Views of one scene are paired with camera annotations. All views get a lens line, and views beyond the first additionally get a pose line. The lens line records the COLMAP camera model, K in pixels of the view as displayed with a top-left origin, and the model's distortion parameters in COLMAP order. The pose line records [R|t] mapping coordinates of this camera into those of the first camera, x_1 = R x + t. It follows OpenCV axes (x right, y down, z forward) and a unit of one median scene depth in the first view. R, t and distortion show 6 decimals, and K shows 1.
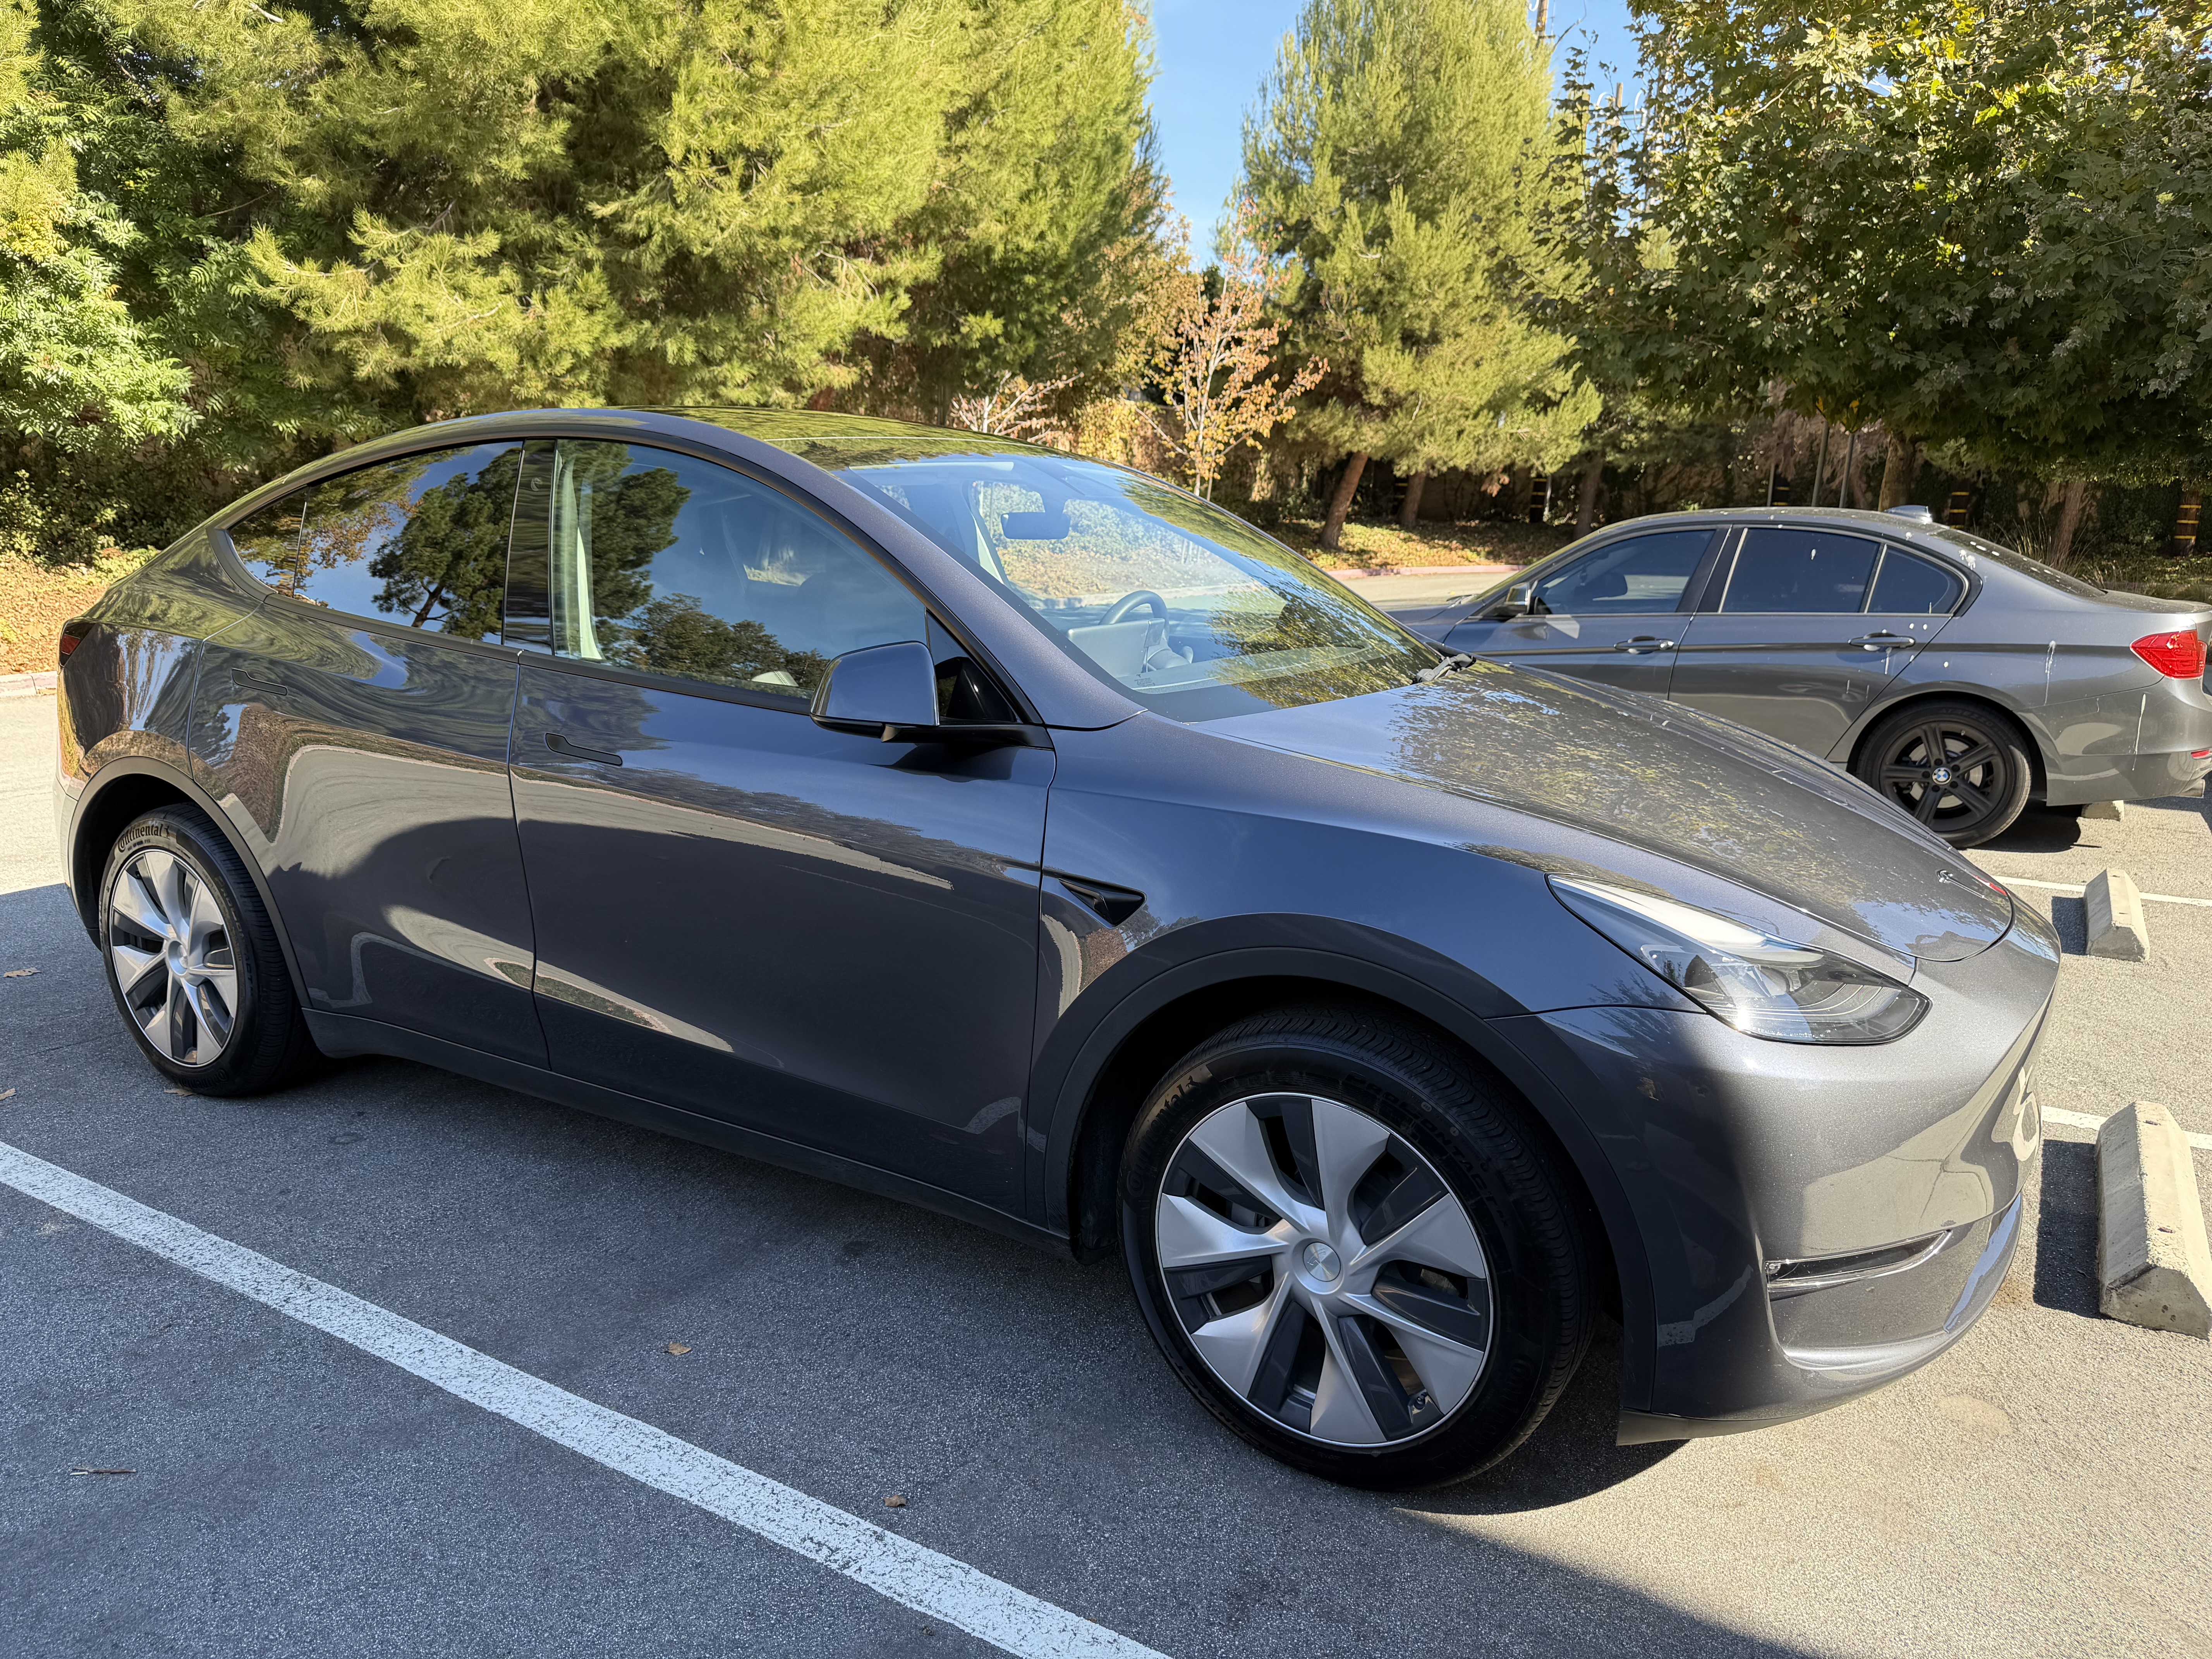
lens RADIAL K [[1489.3, 0, 1106.0], [0, 1489.3, 829.5], [0, 0, 1]] dist [0.004767, -0.019240]
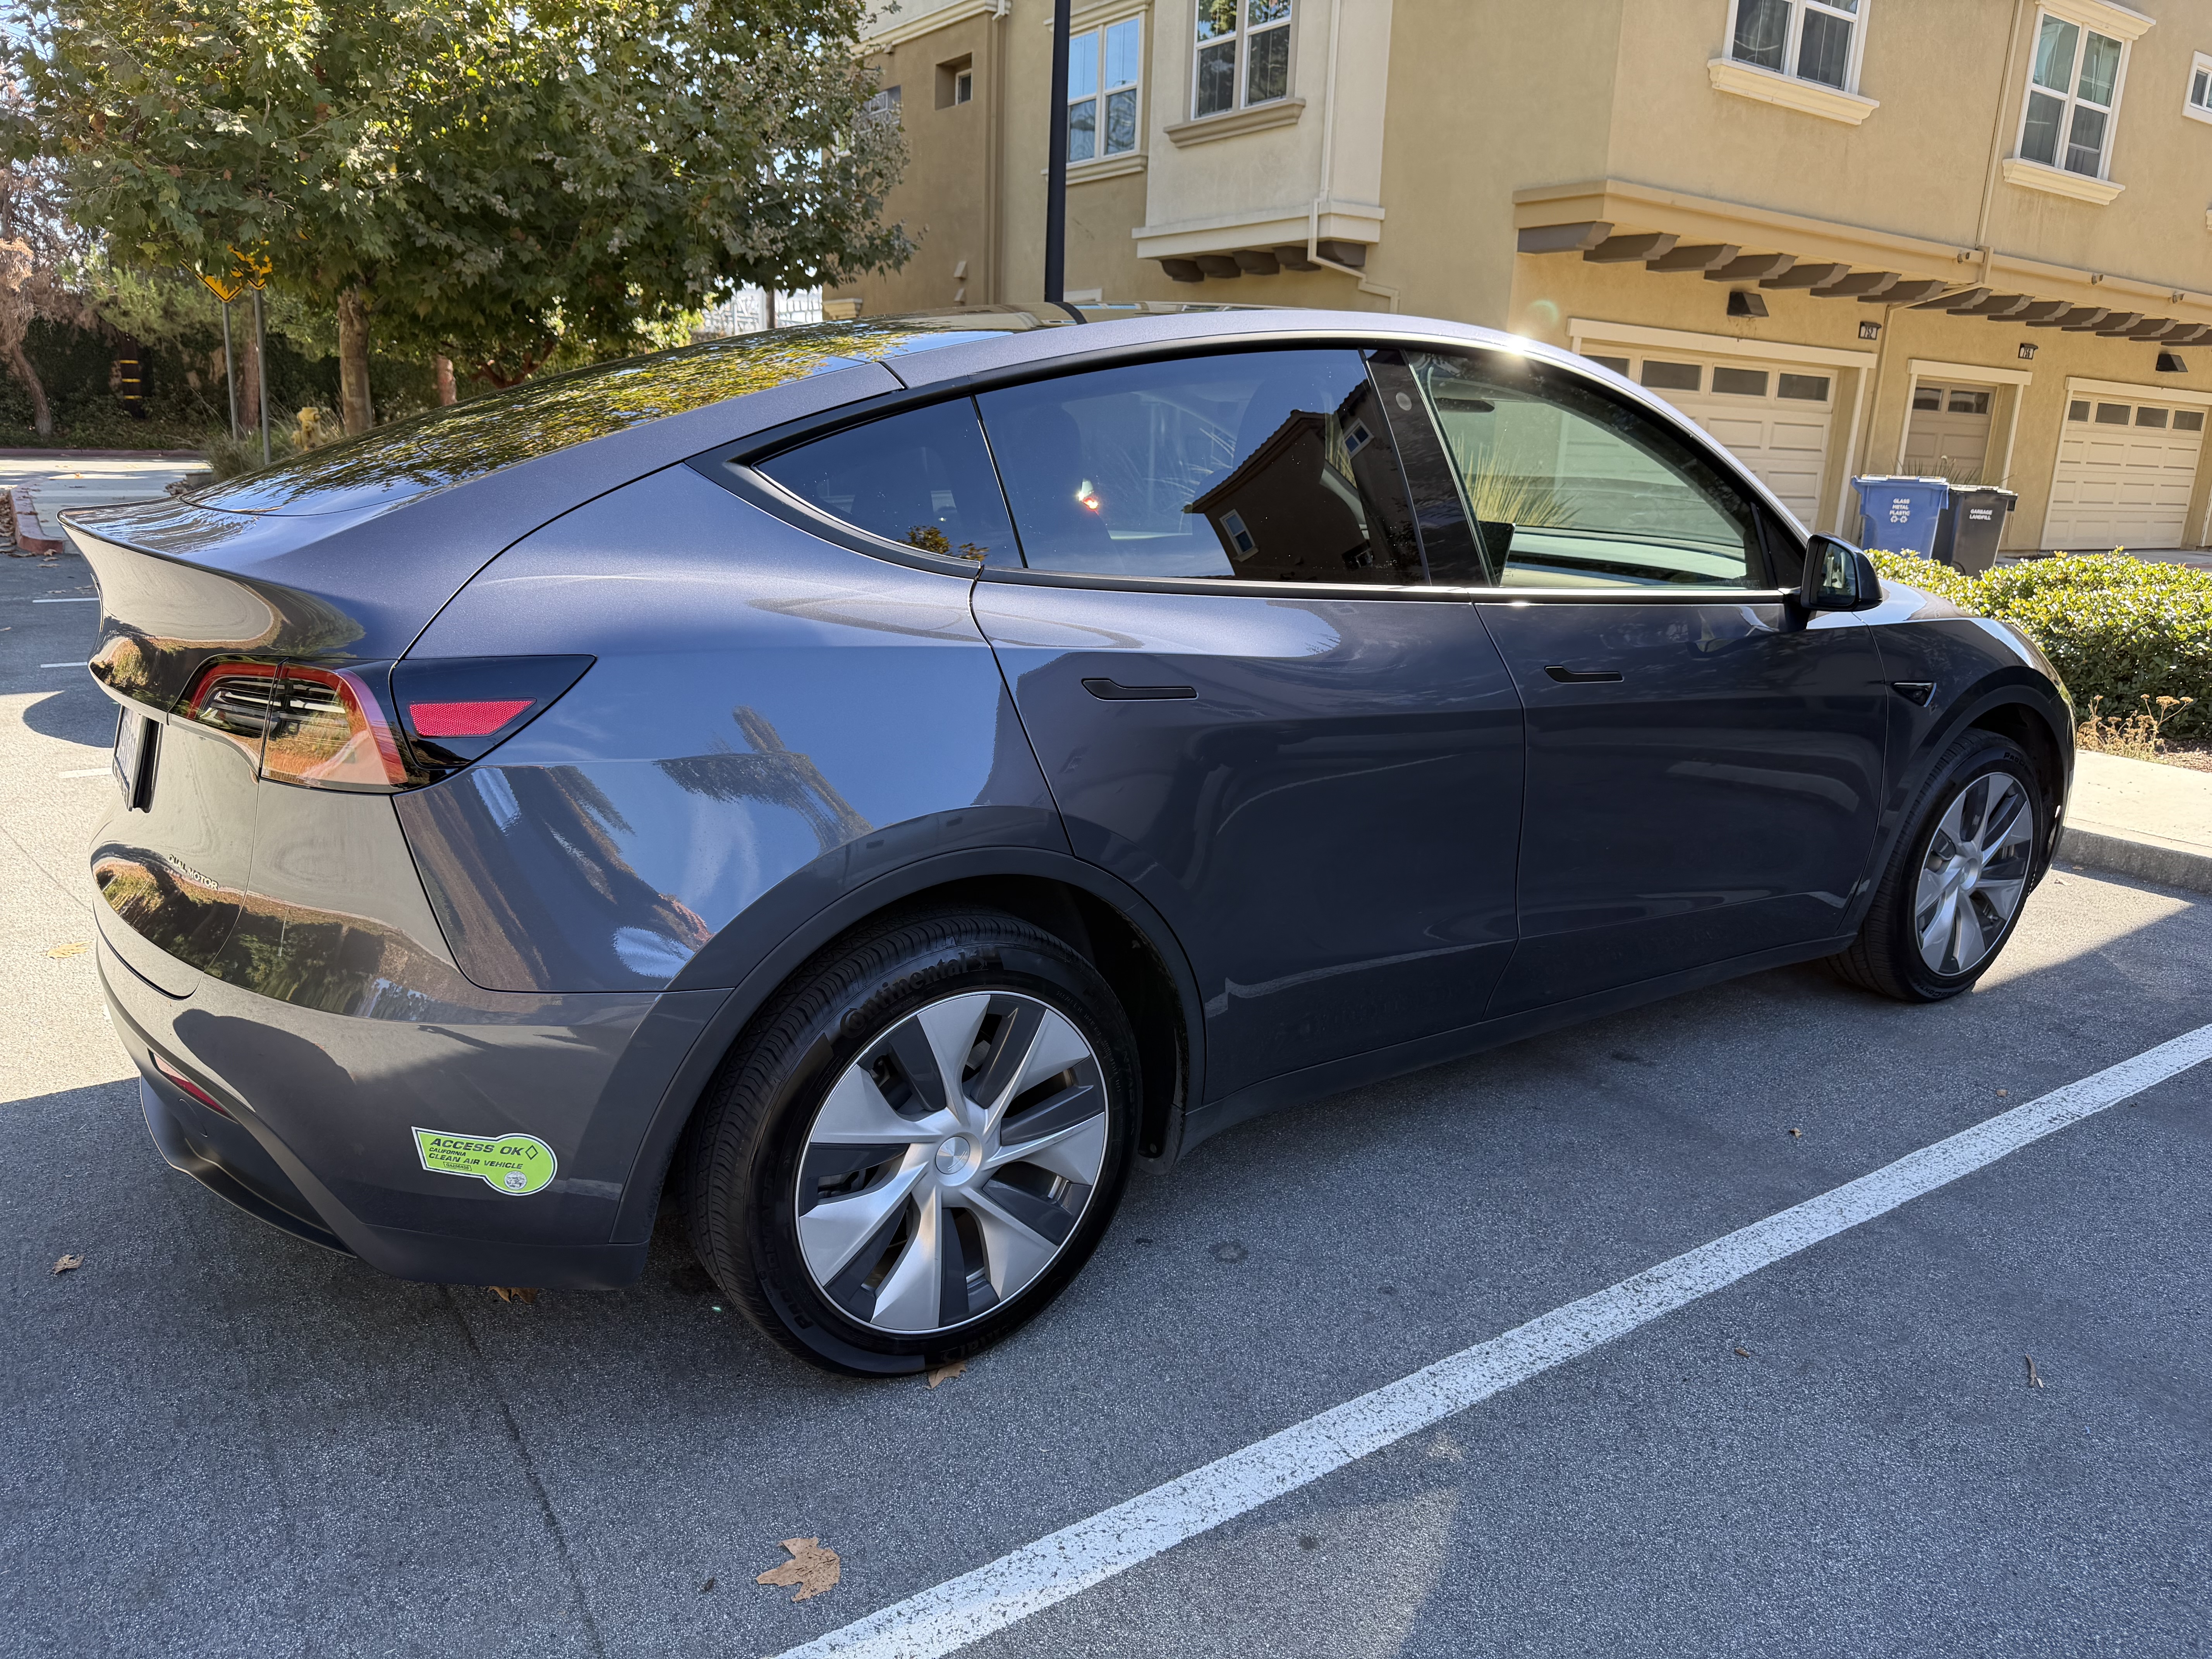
lens RADIAL K [[1548.6, 0, 1106.0], [0, 1548.6, 829.5], [0, 0, 1]] dist [-0.000879, -0.025004]
pose [[0.440169, -0.232917, 0.867180, -1.383282], [0.173190, 0.969658, 0.172534, -0.171665], [-0.881054, 0.074243, 0.467152, 0.803008]]
